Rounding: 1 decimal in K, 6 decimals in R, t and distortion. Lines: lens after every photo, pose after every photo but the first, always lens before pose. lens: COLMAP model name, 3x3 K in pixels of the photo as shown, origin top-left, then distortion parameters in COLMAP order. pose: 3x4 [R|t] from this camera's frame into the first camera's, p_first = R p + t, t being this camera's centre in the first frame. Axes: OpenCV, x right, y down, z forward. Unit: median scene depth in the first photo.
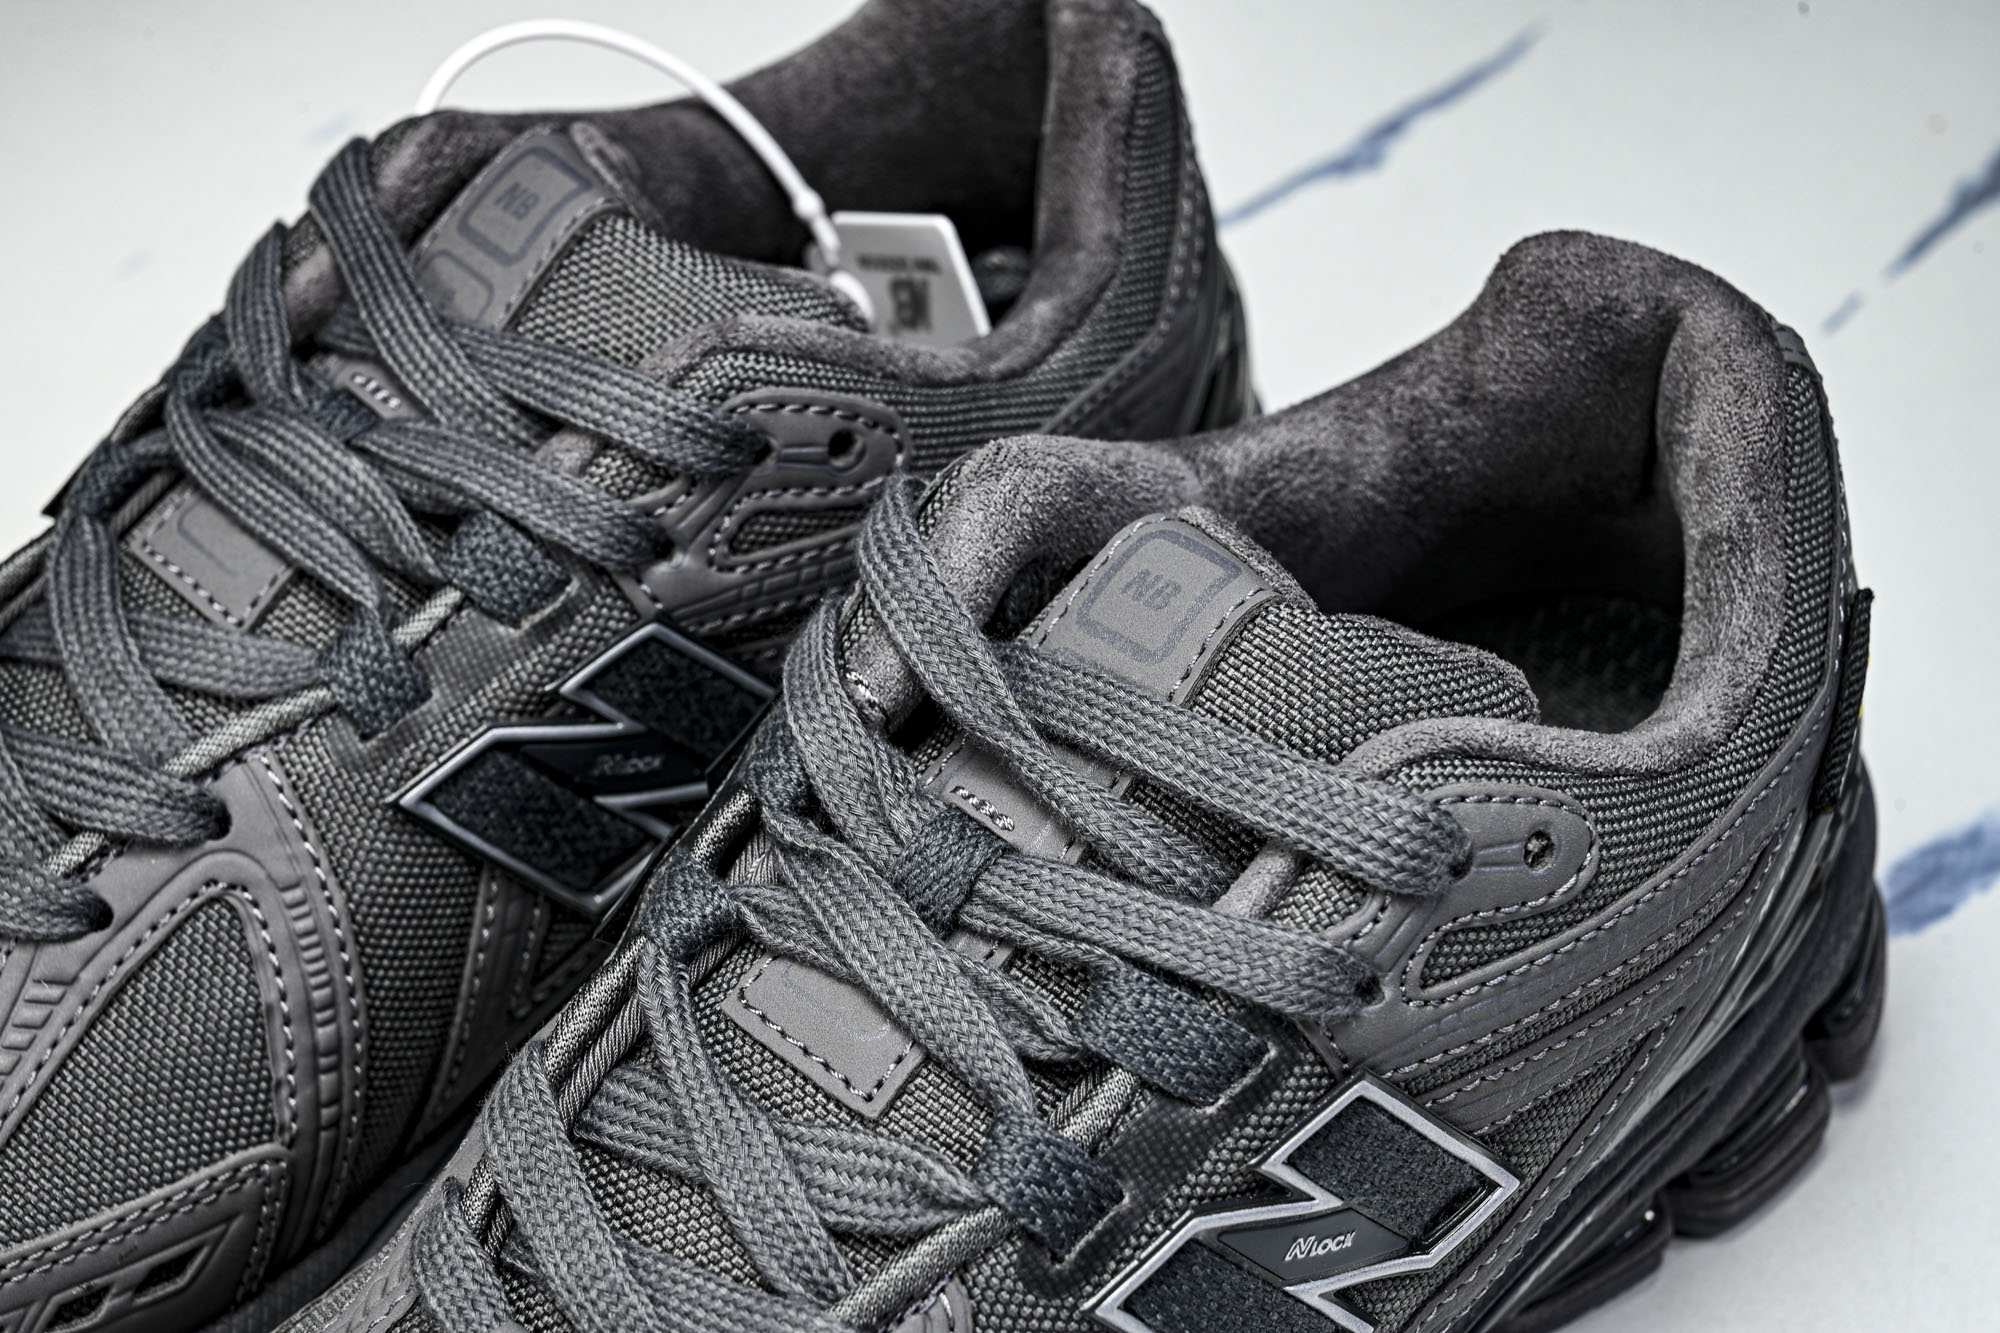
lens RADIAL K [[3966.6, 0, 971.6], [0, 3966.6, 671.9], [0, 0, 1]] dist [0.000588, 0.070011]
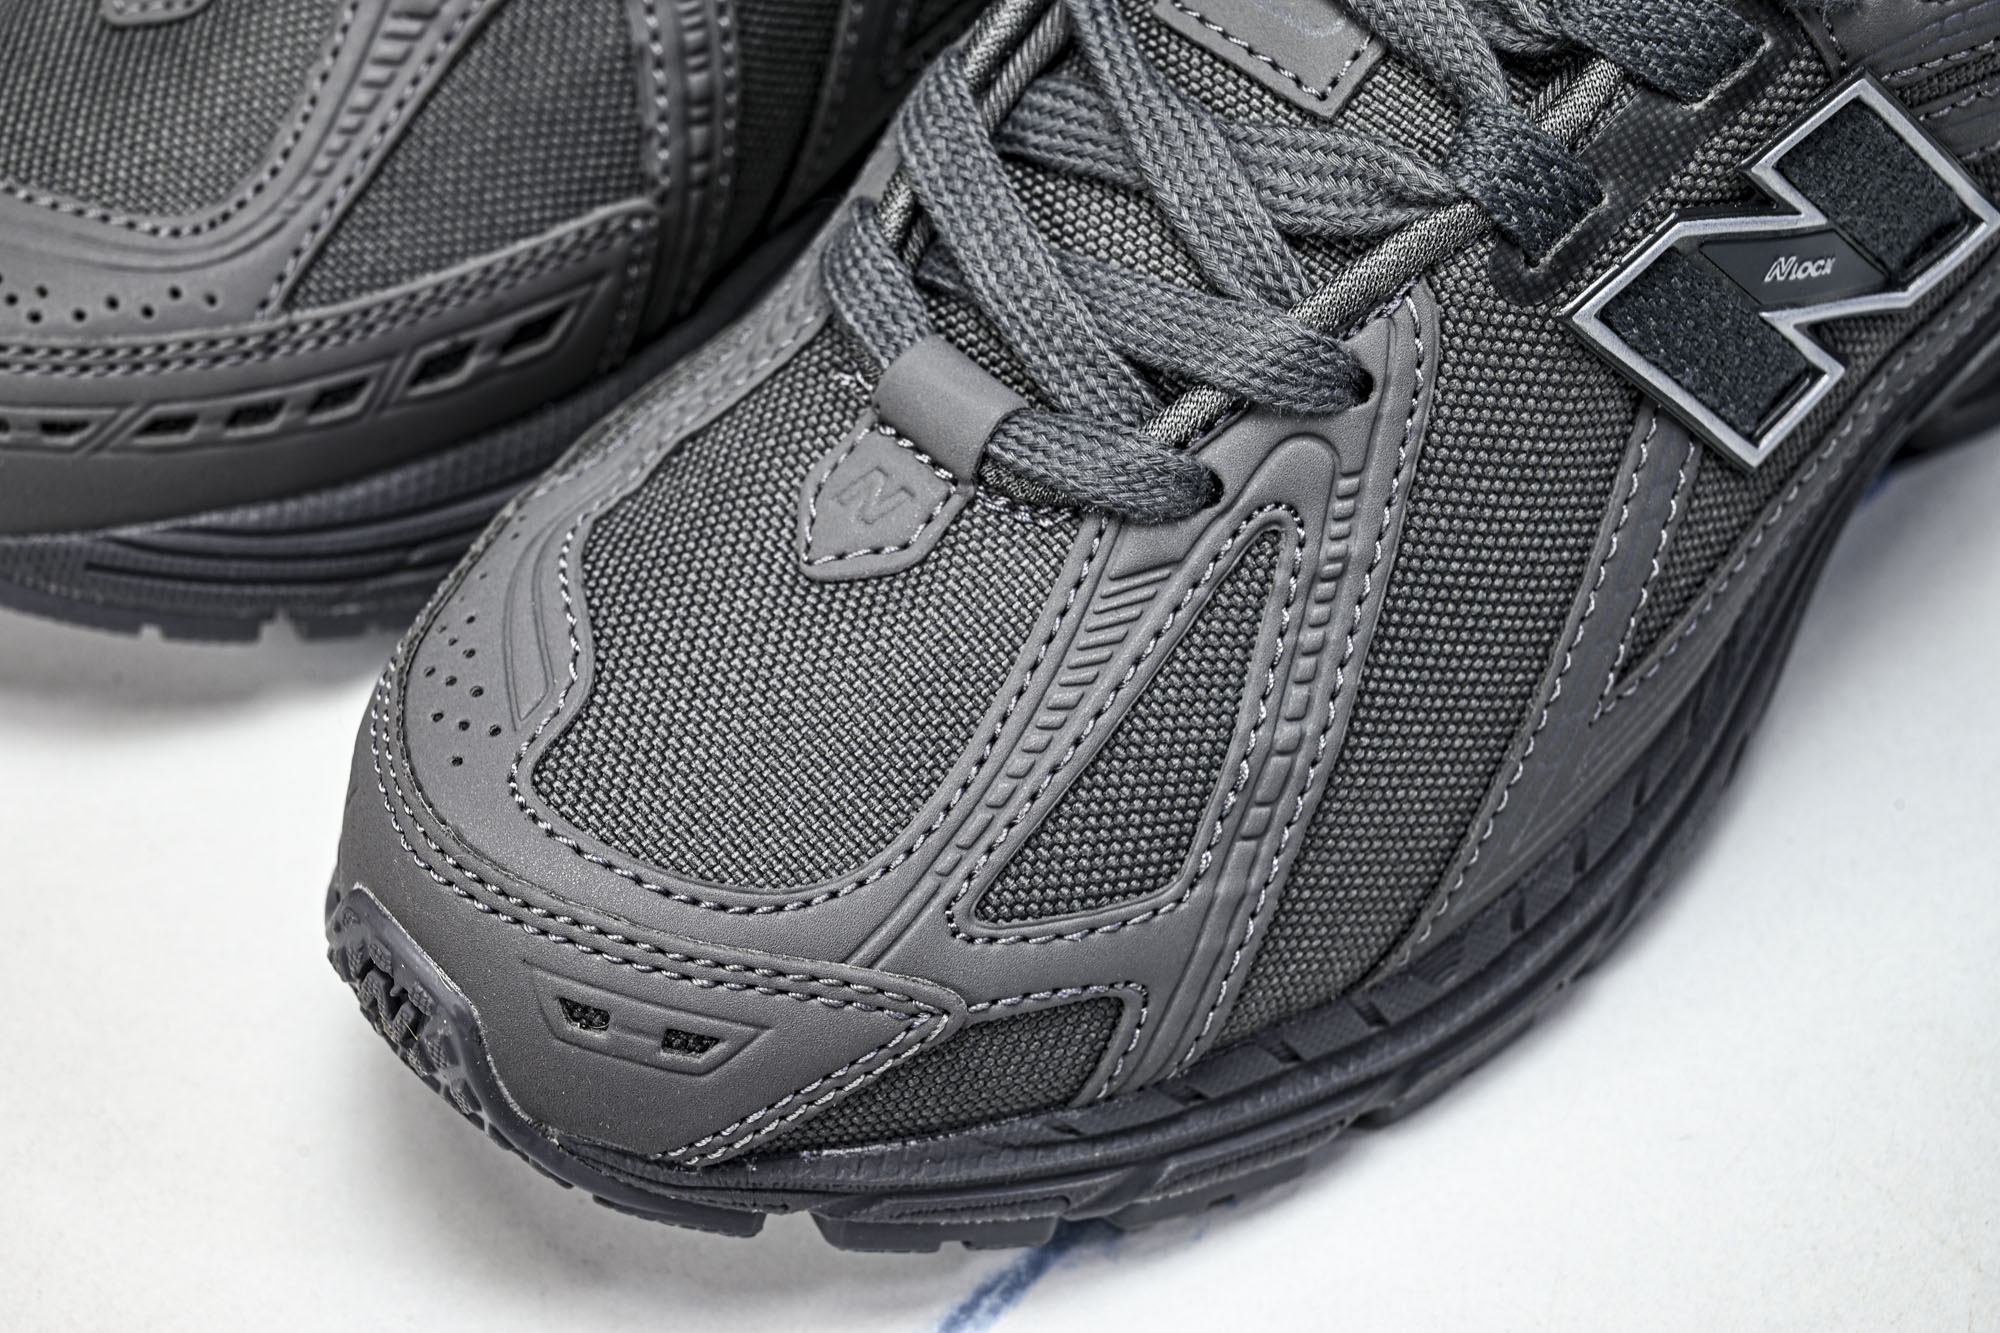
lens RADIAL K [[3966.6, 0, 971.6], [0, 3966.6, 671.9], [0, 0, 1]] dist [0.000588, 0.070011]
pose [[0.999662, 0.010876, -0.023615, -0.084826], [-0.007592, 0.990825, 0.134935, 0.116510], [0.024866, -0.134710, 0.990573, 0.062597]]
